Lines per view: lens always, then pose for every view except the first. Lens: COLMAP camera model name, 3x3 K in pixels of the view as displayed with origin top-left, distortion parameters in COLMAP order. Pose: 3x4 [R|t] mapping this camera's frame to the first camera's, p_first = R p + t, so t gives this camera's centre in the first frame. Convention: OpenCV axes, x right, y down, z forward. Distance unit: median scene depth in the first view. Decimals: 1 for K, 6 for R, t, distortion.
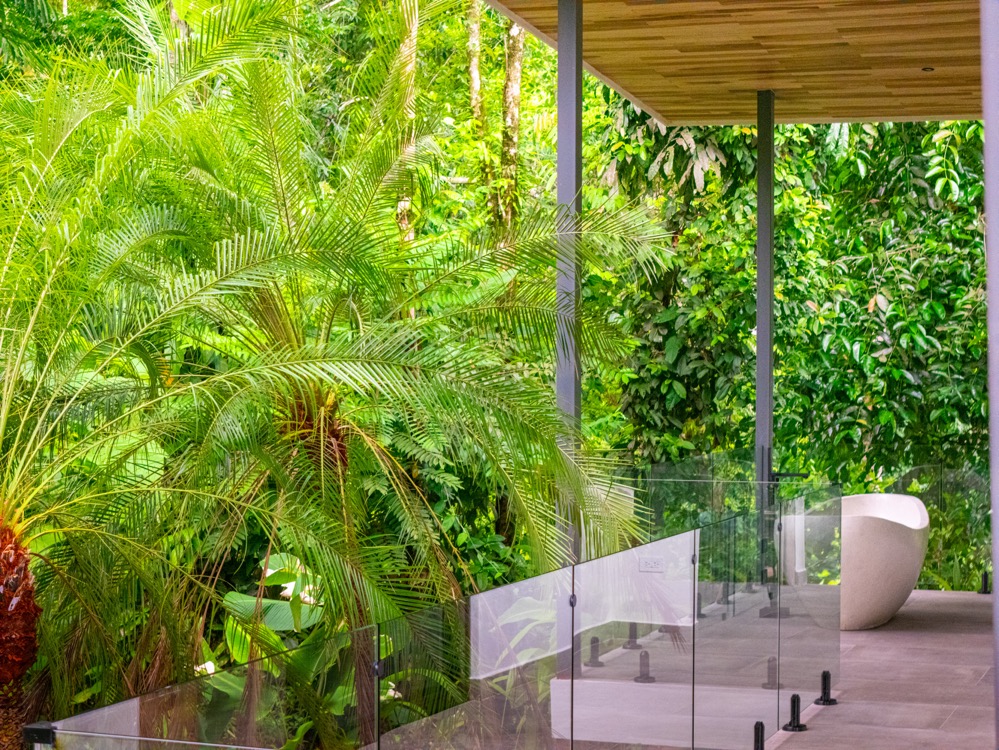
lens RADIAL K [[2038.4, 0, 500.3], [0, 2038.4, 384.7], [0, 0, 1]] dist [-0.000906, 0.000000]
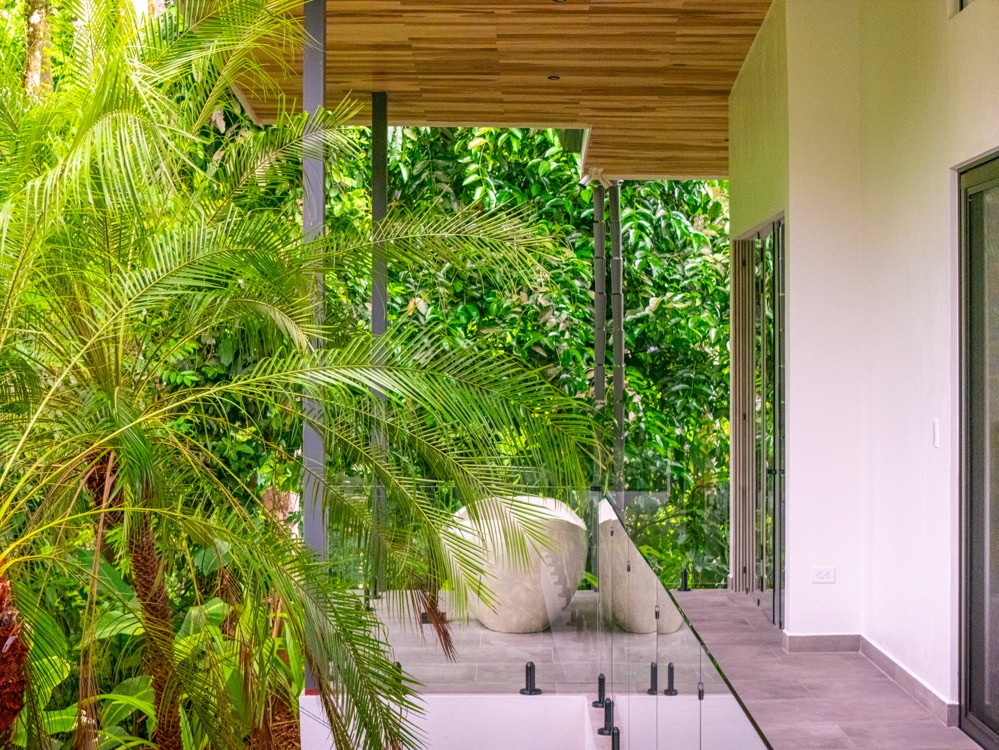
lens RADIAL K [[2038.4, 0, 499.7], [0, 2038.4, 364.1], [0, 0, 1]] dist [-0.000906, 0.000000]
pose [[0.948939, -0.001970, 0.315452, -0.101003], [0.005298, 0.999939, -0.009694, -0.001262], [-0.315414, 0.010870, 0.948892, 0.030432]]
